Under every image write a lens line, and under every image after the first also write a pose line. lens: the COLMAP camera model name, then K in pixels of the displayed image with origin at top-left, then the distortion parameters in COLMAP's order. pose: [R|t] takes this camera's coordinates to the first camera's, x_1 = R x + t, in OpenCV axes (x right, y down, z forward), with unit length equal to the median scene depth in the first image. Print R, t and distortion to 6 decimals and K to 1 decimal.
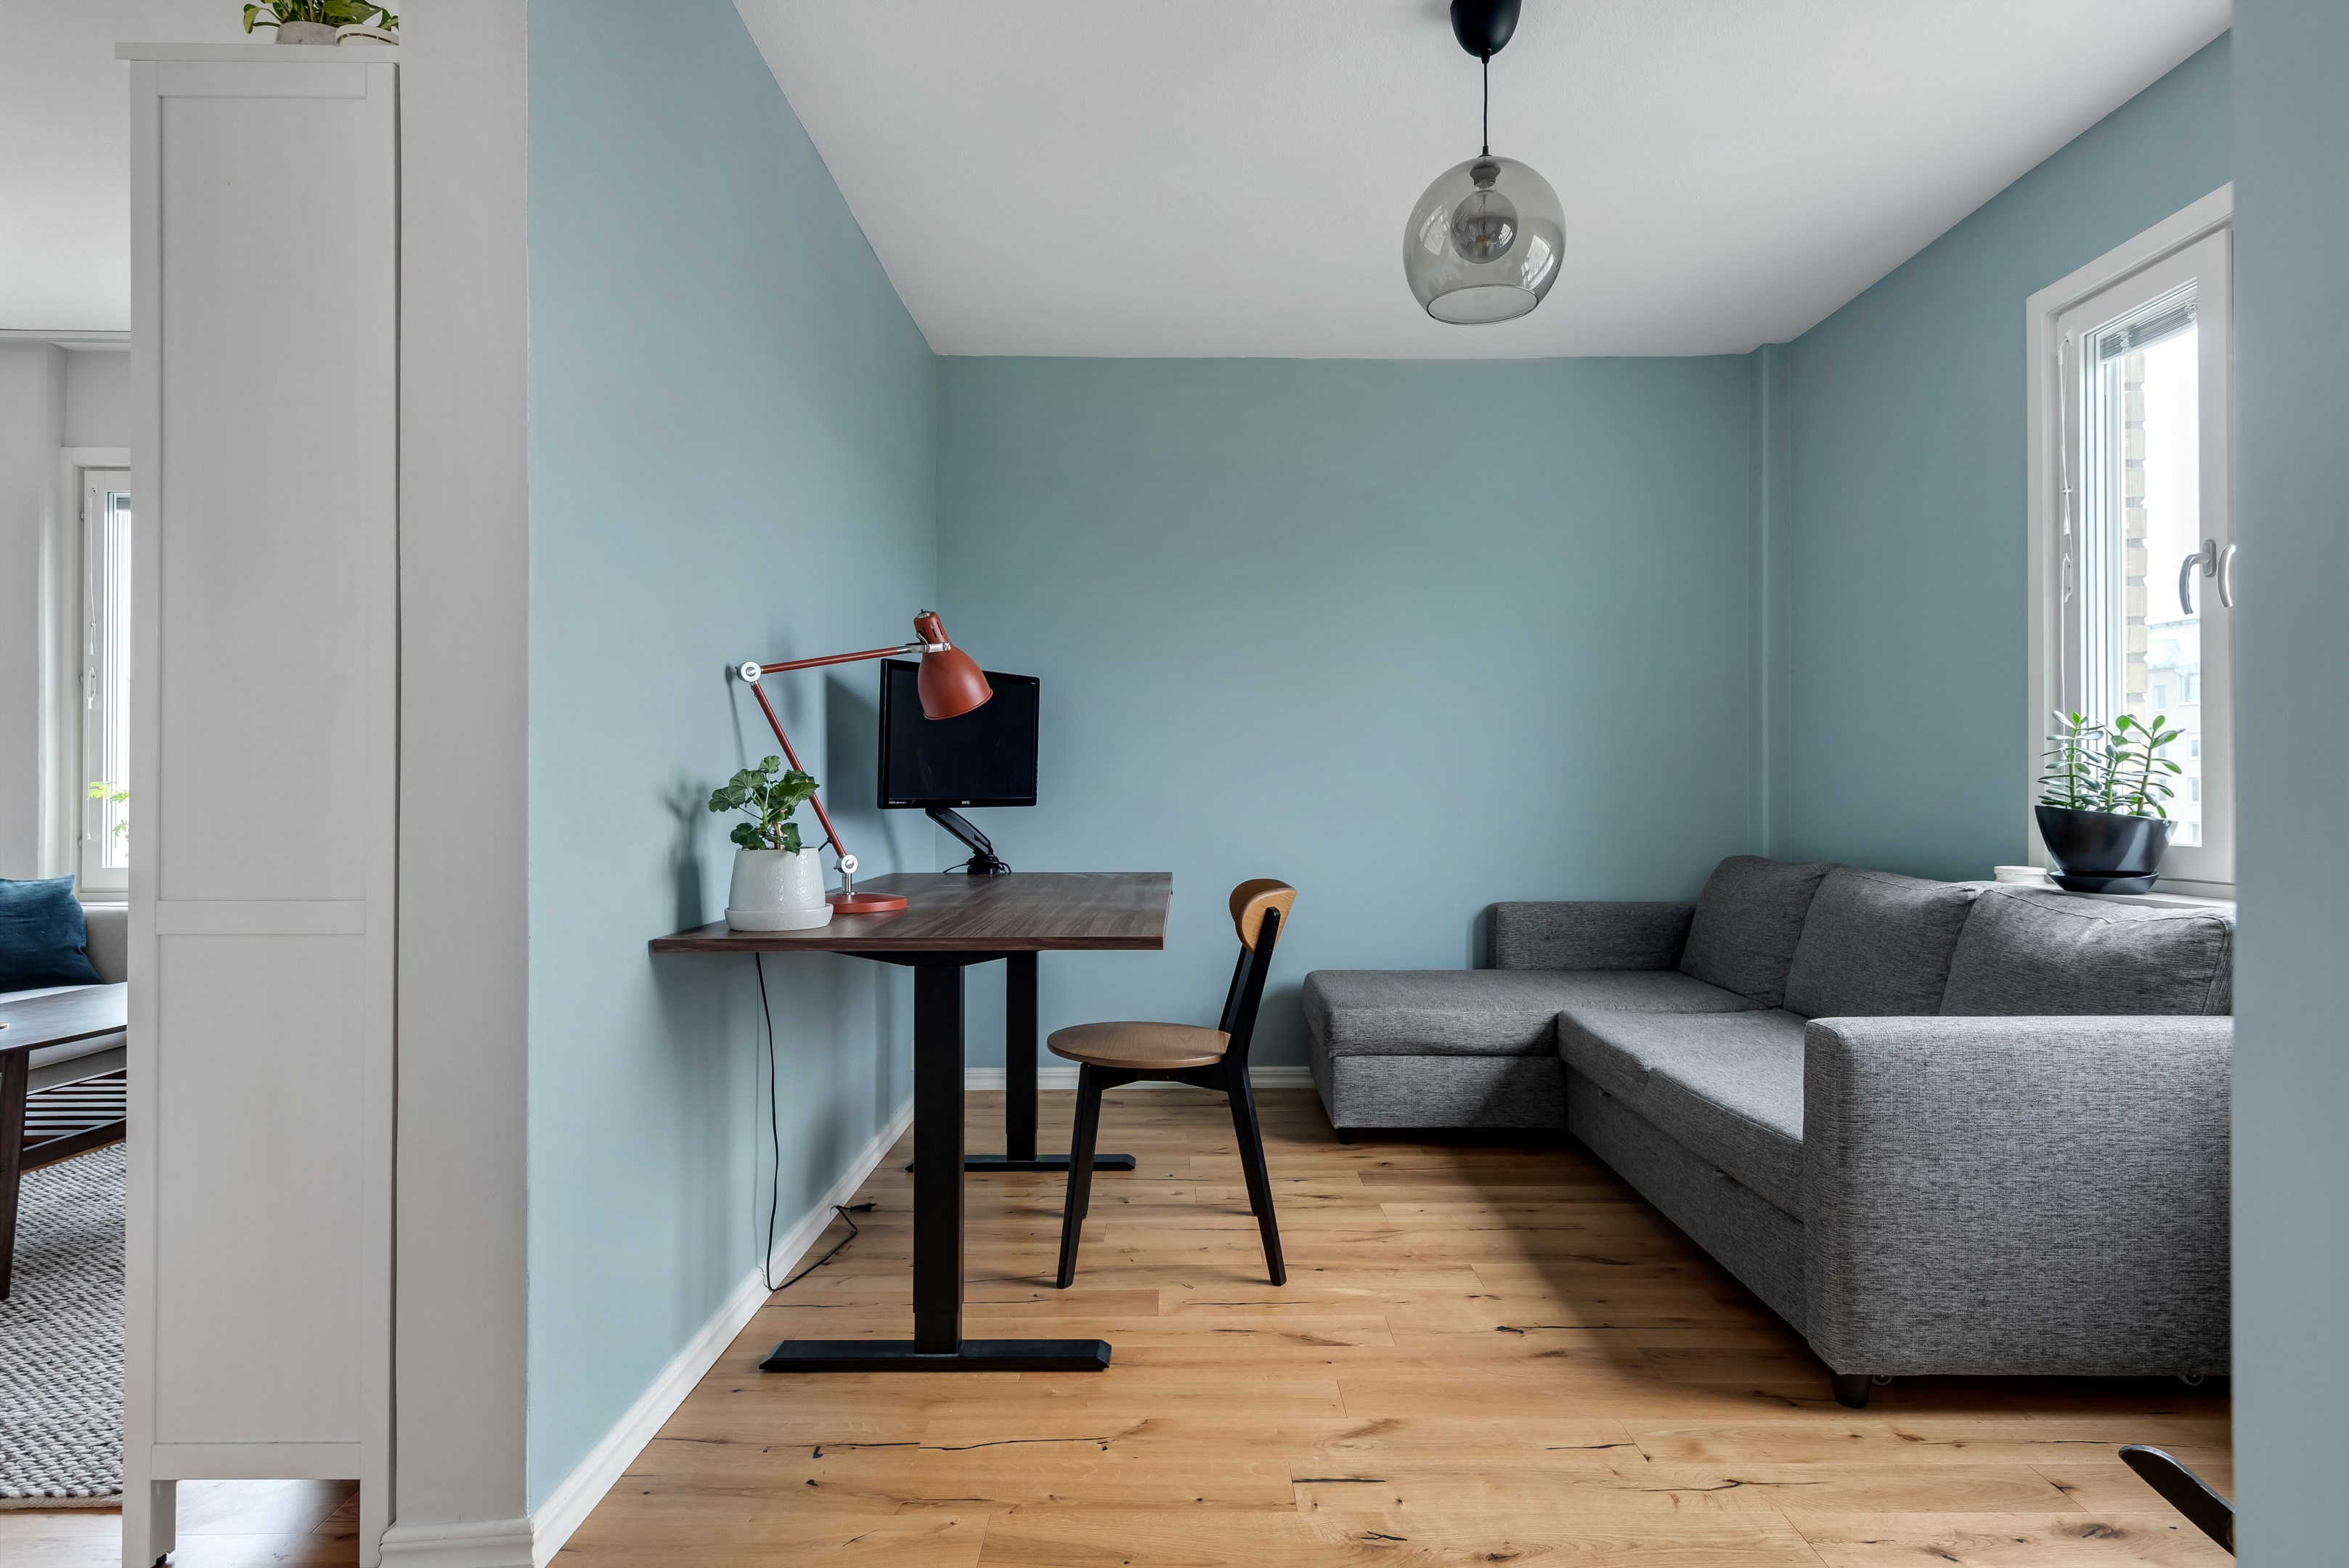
lens RADIAL K [[1237.4, 0, 1174.5], [0, 1237.4, 784.0], [0, 0, 1]] dist [0.046809, -0.021952]
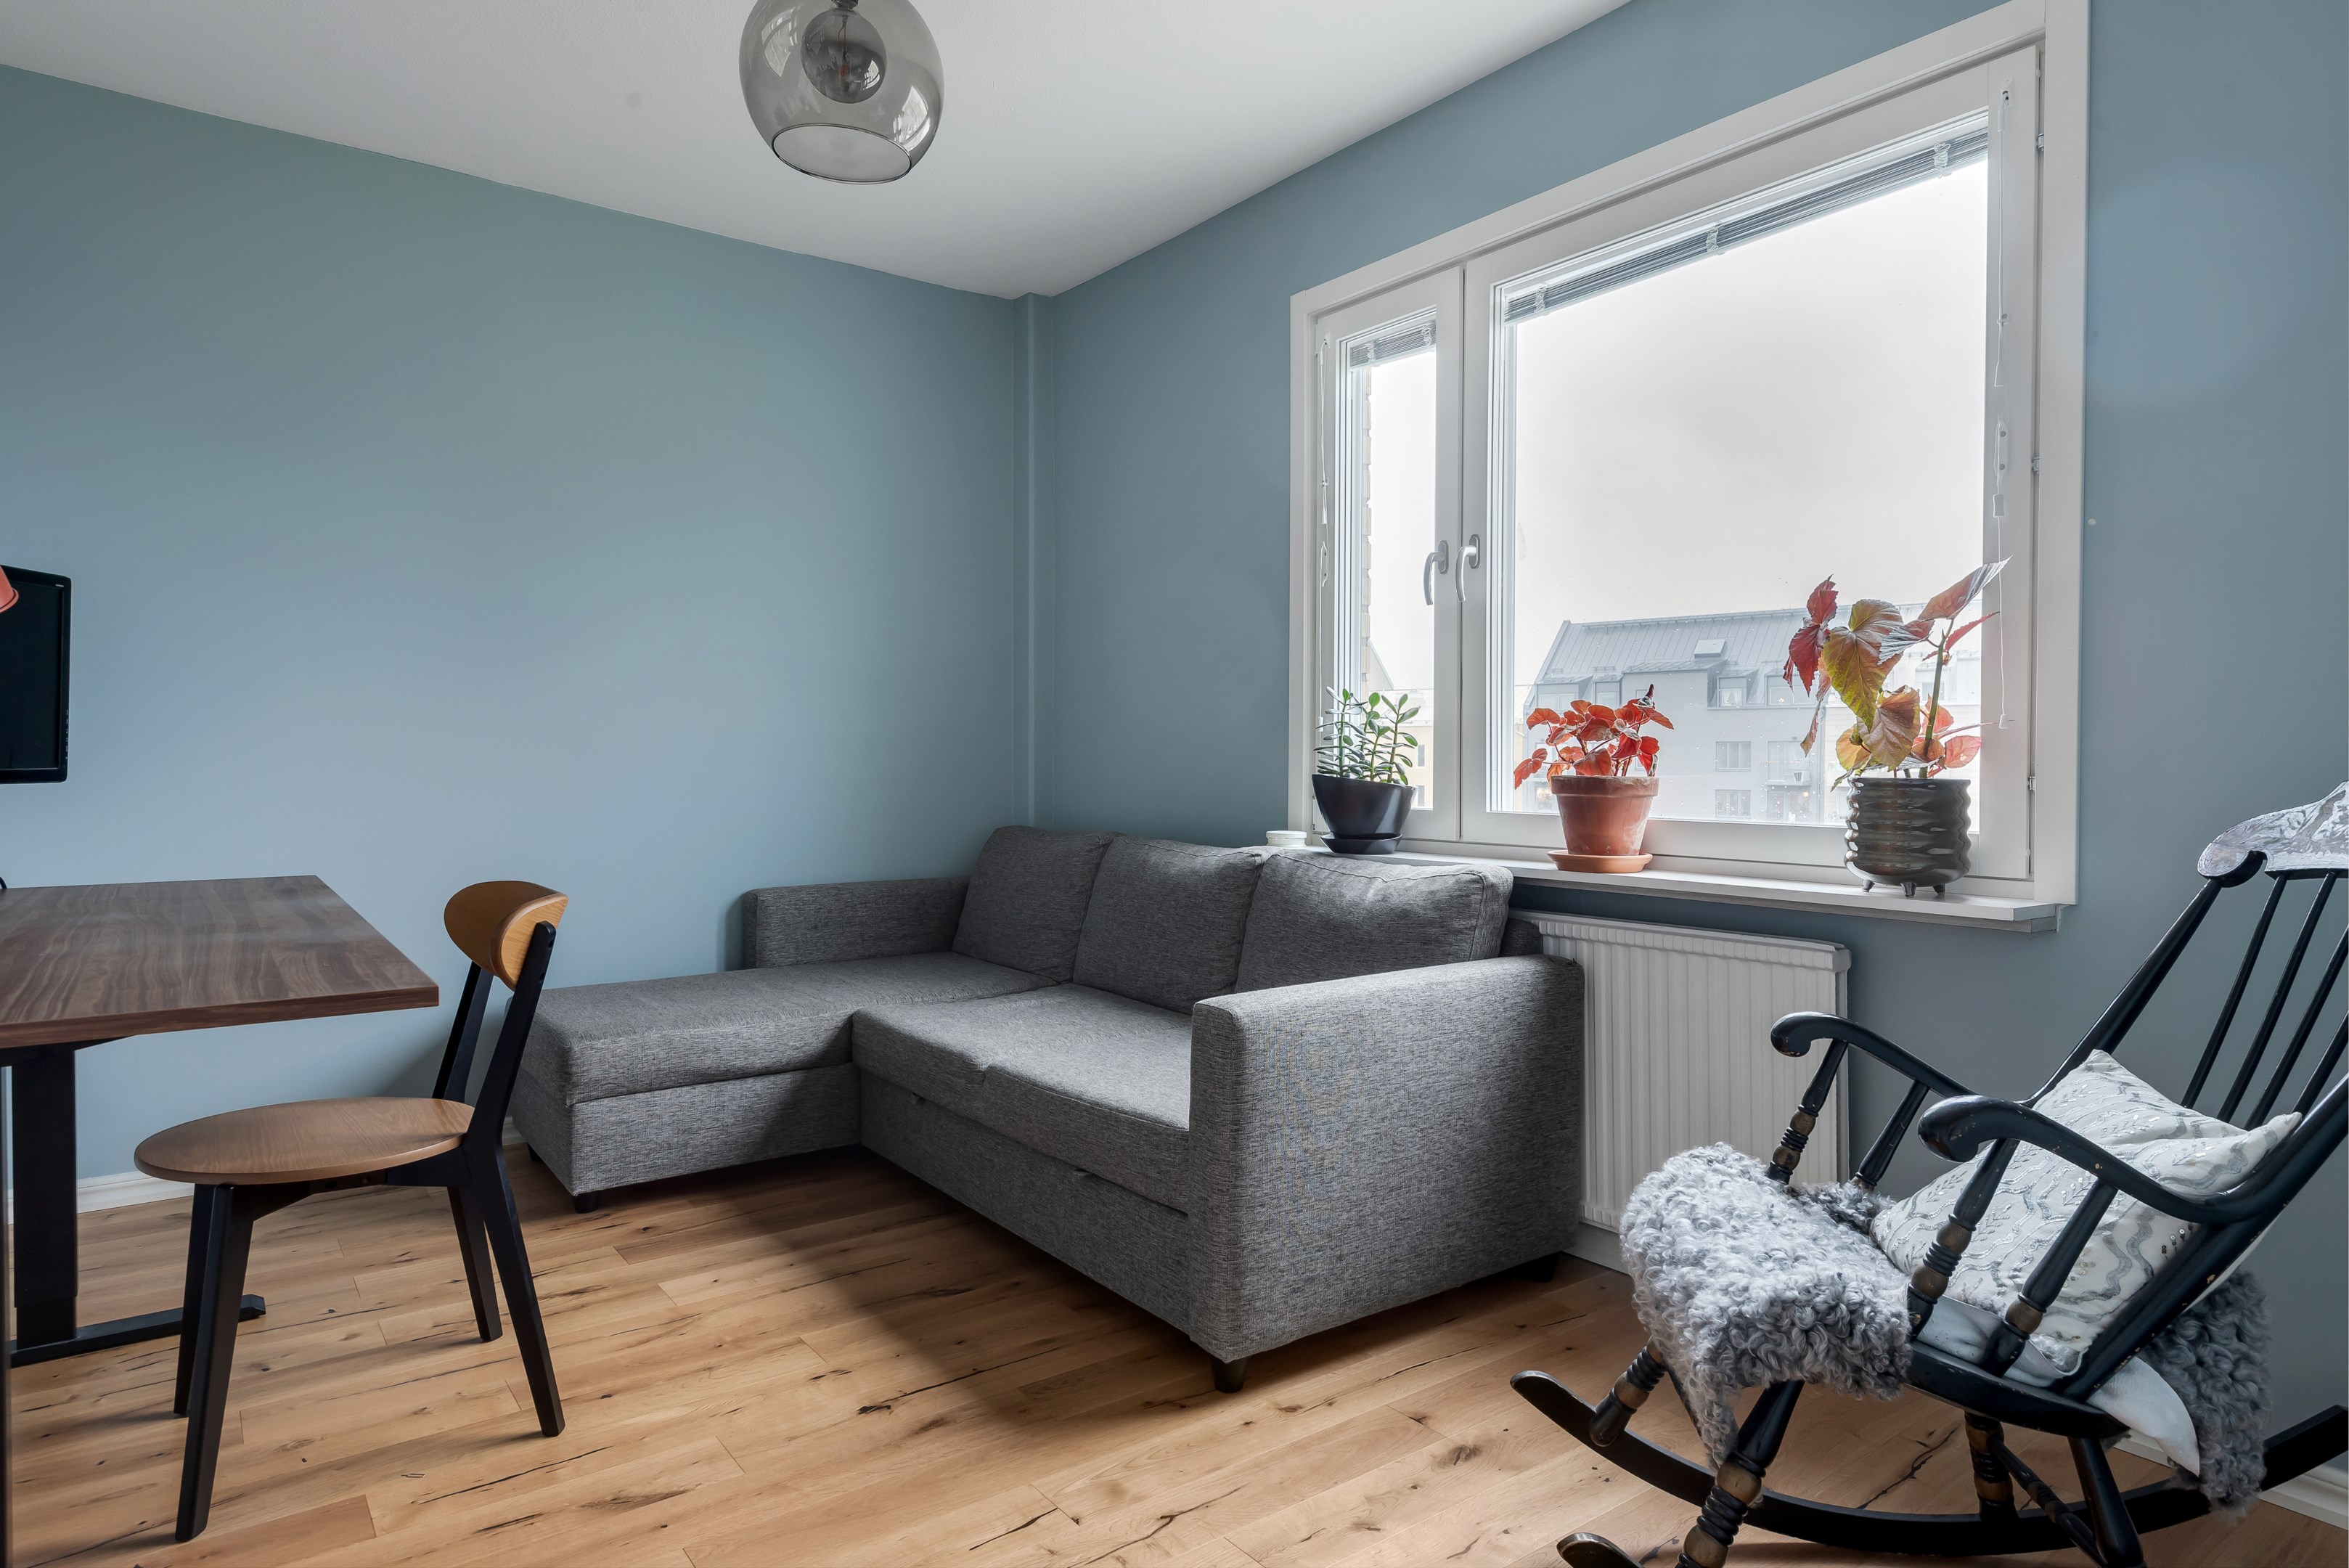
lens RADIAL K [[1347.2, 0, 1174.5], [0, 1347.2, 784.0], [0, 0, 1]] dist [0.046288, -0.034104]
pose [[0.808242, -0.009886, 0.588767, -0.090604], [-0.006235, 0.999659, 0.025344, -0.003296], [-0.588817, -0.024154, 0.807905, 0.145444]]
